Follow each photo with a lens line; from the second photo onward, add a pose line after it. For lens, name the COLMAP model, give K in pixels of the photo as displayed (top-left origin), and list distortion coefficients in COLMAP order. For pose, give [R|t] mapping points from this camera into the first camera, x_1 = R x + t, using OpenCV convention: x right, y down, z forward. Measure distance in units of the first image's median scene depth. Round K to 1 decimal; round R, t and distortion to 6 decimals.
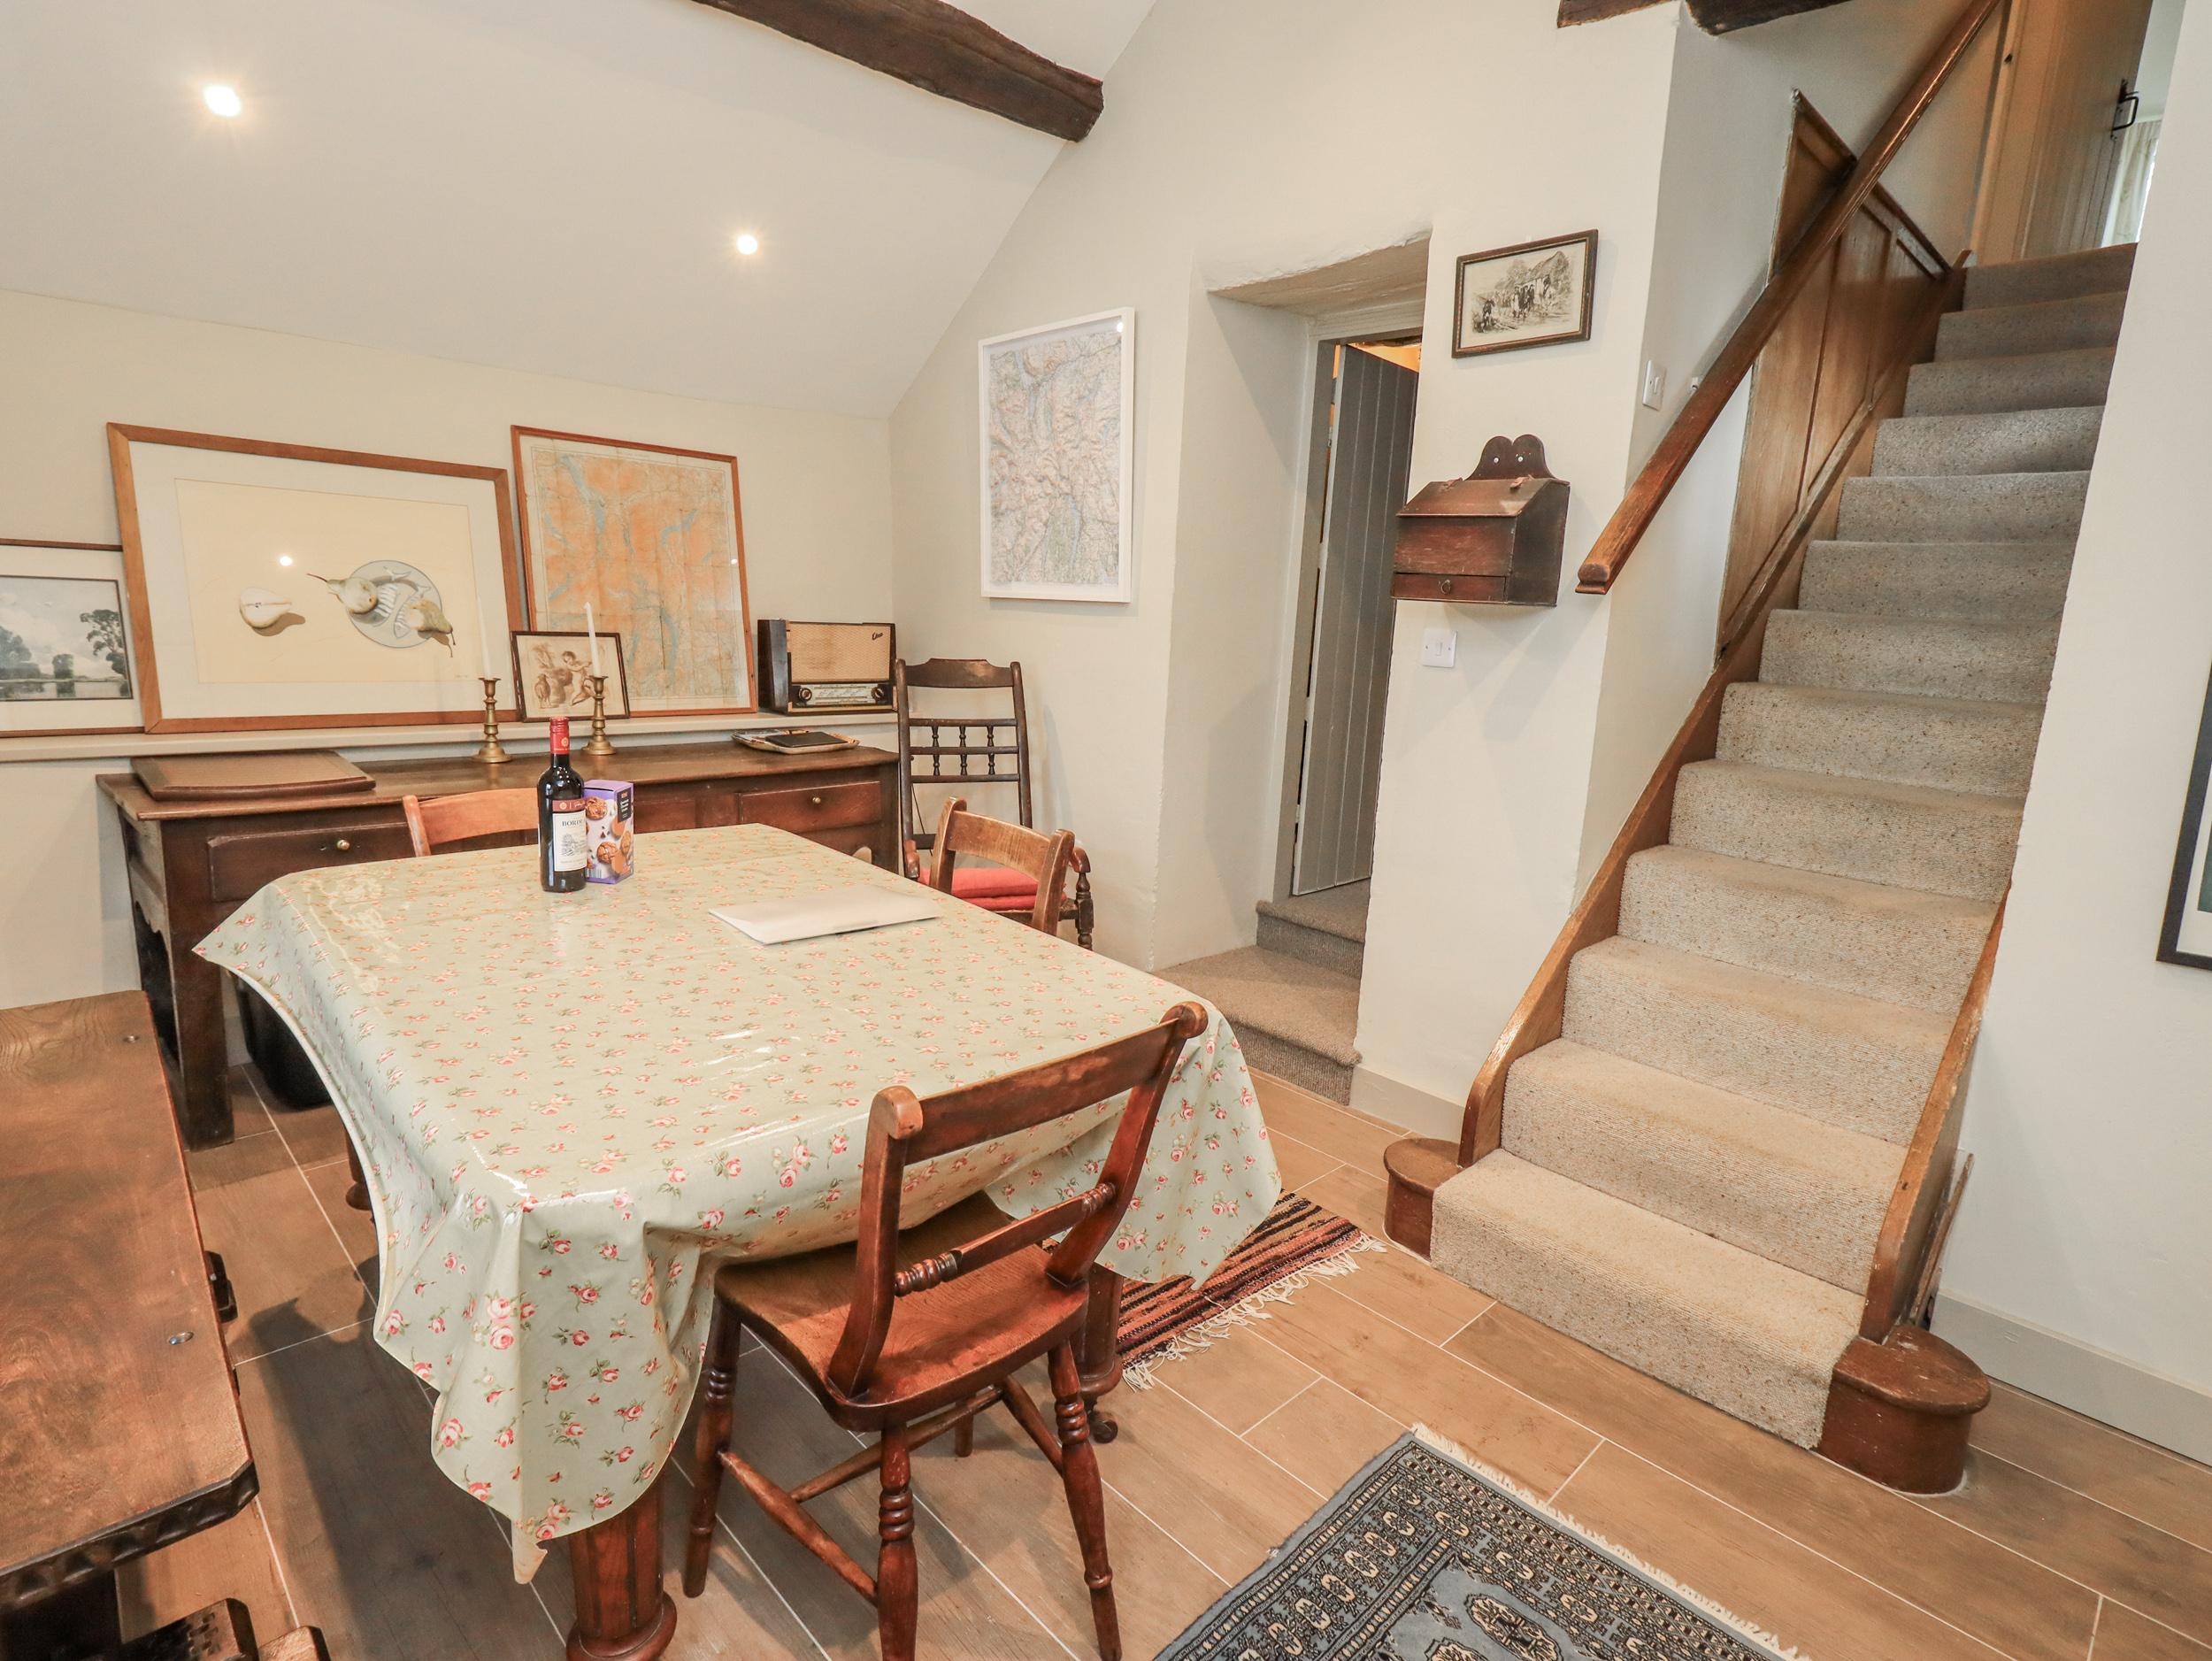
lens RADIAL K [[1129.8, 0, 1124.1], [0, 1129.8, 822.2], [0, 0, 1]] dist [0.003156, -0.000606]
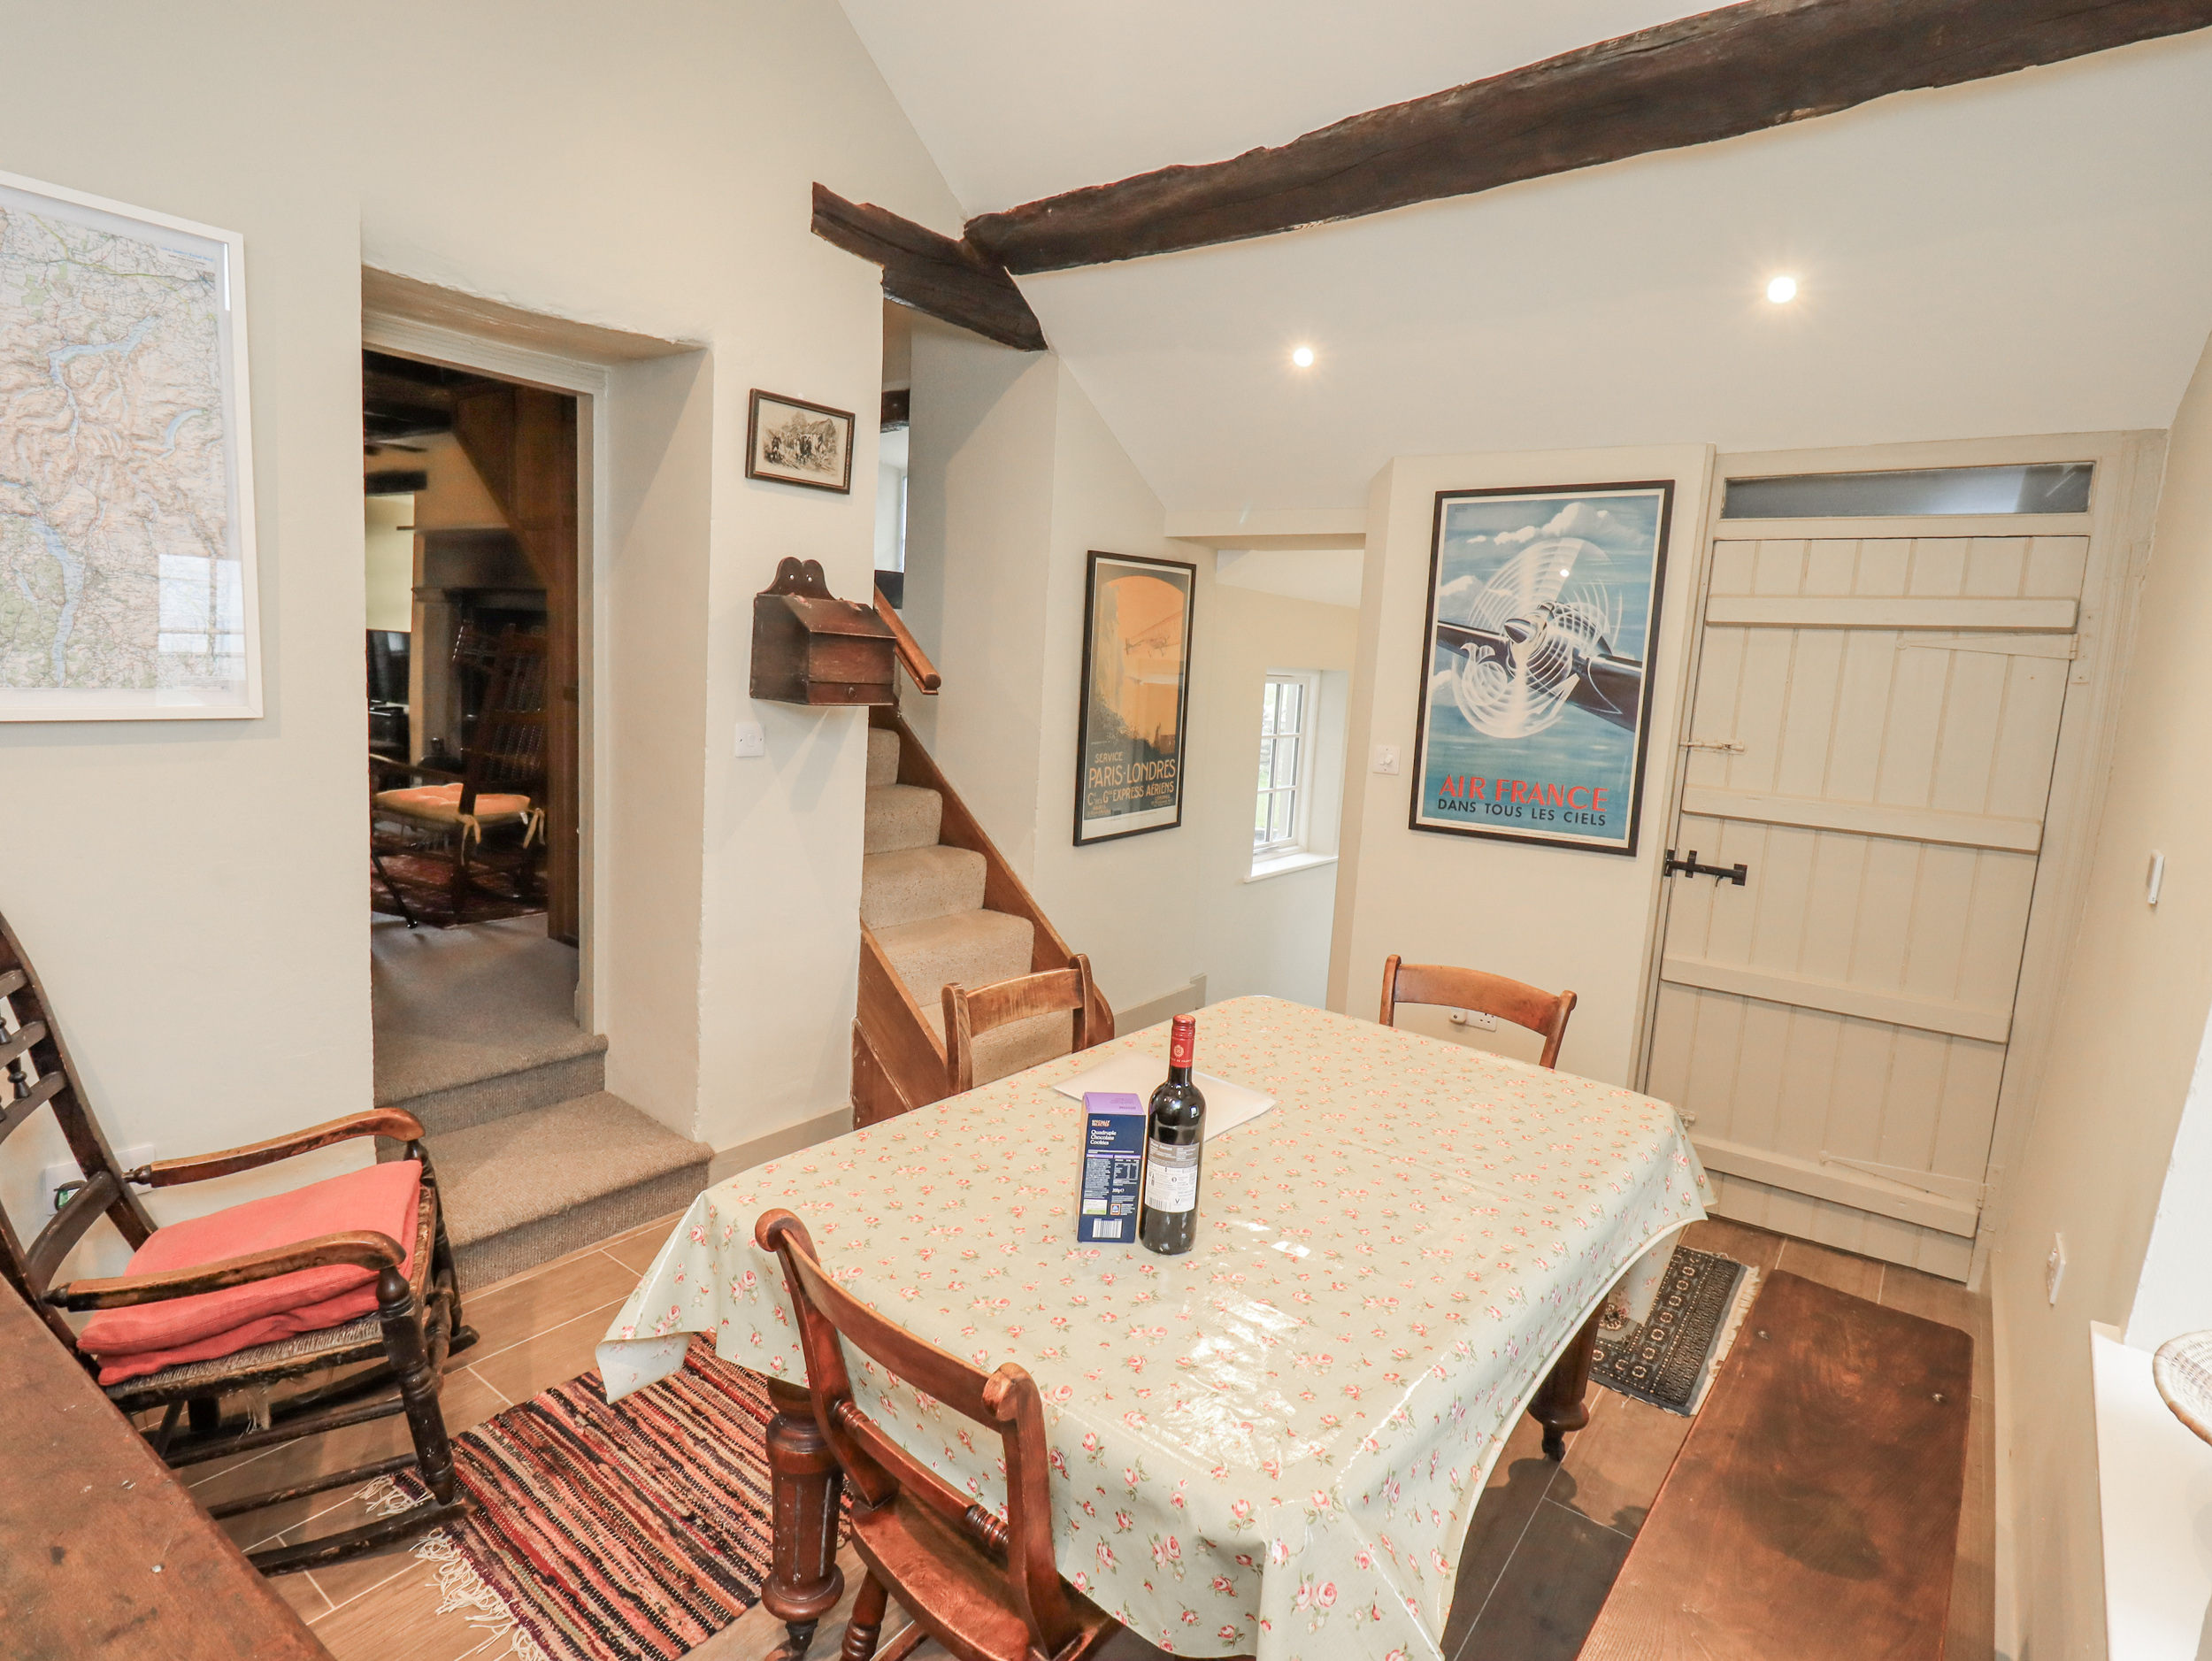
lens RADIAL K [[1129.8, 0, 1124.1], [0, 1129.8, 822.2], [0, 0, 1]] dist [0.003156, -0.000606]
pose [[-0.138737, -0.202197, 0.969468, -0.715236], [0.126547, 0.967291, 0.219852, -0.231085], [-0.982211, 0.153185, -0.108612, 0.663388]]
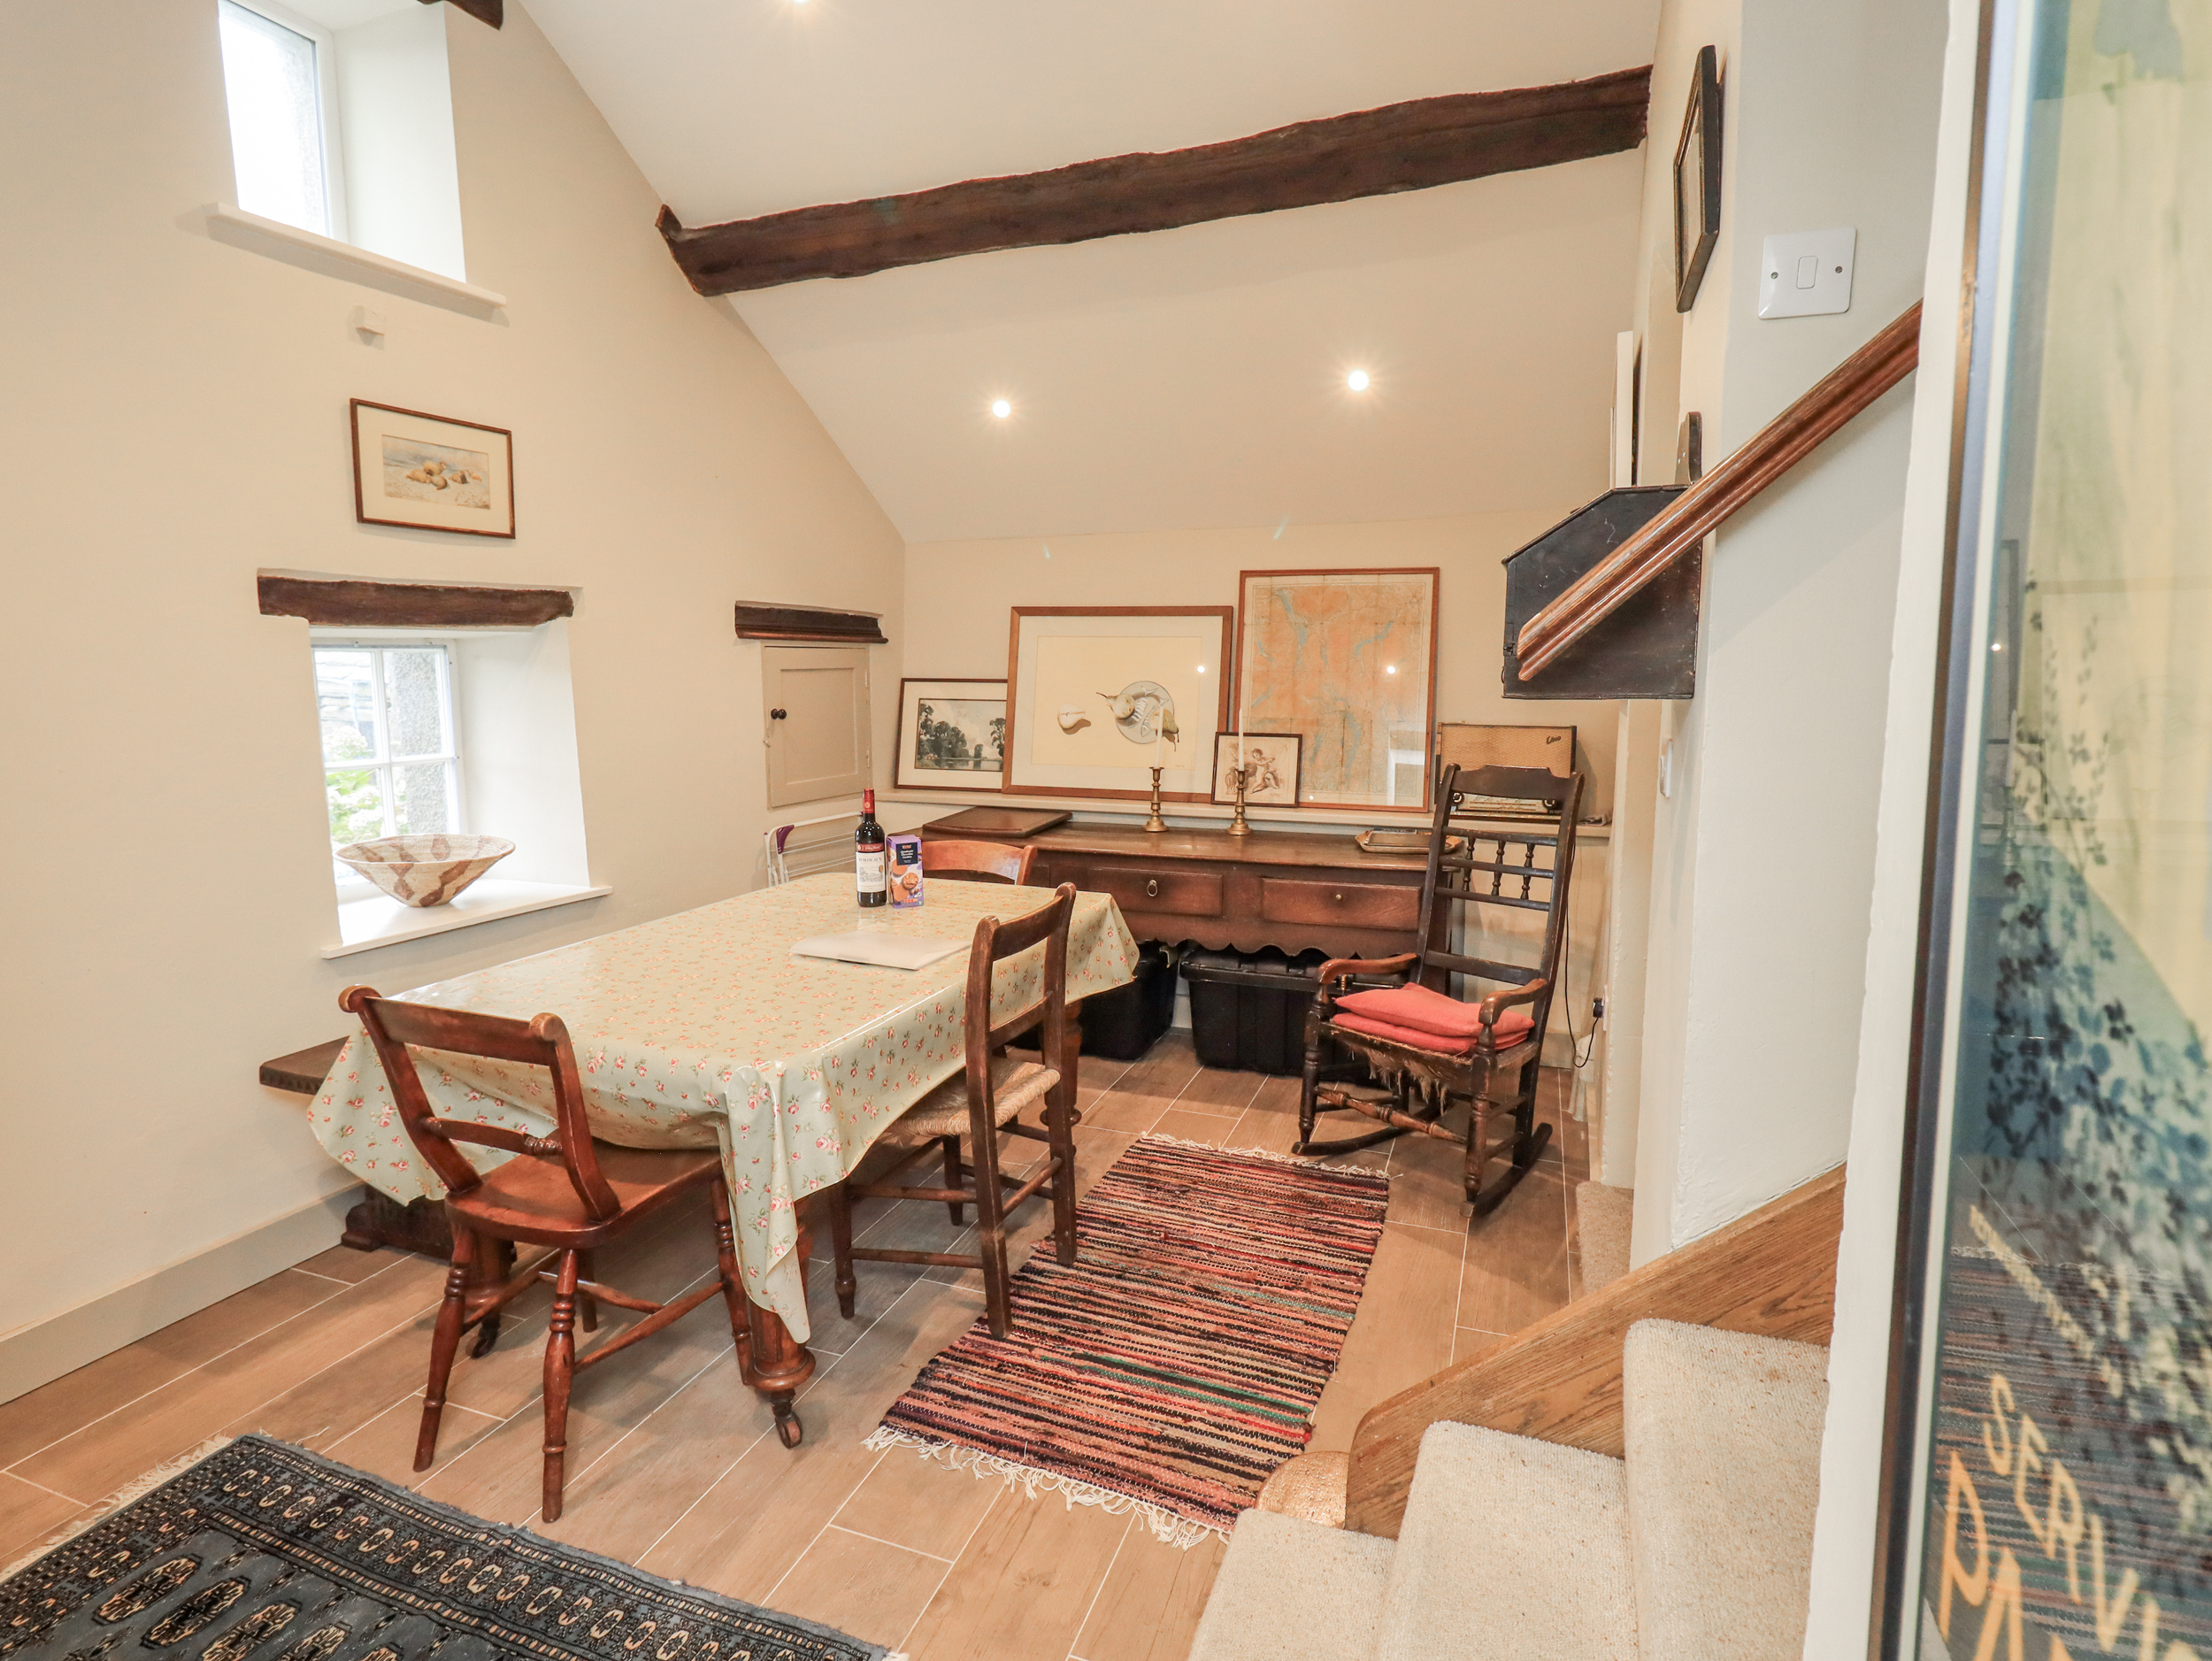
lens RADIAL K [[1129.8, 0, 1124.1], [0, 1129.8, 822.2], [0, 0, 1]] dist [0.003156, -0.000606]
pose [[0.444050, 0.076392, -0.892740, 0.591435], [-0.155215, 0.987853, 0.007326, -0.067951], [0.882456, 0.135314, 0.450513, 0.383637]]
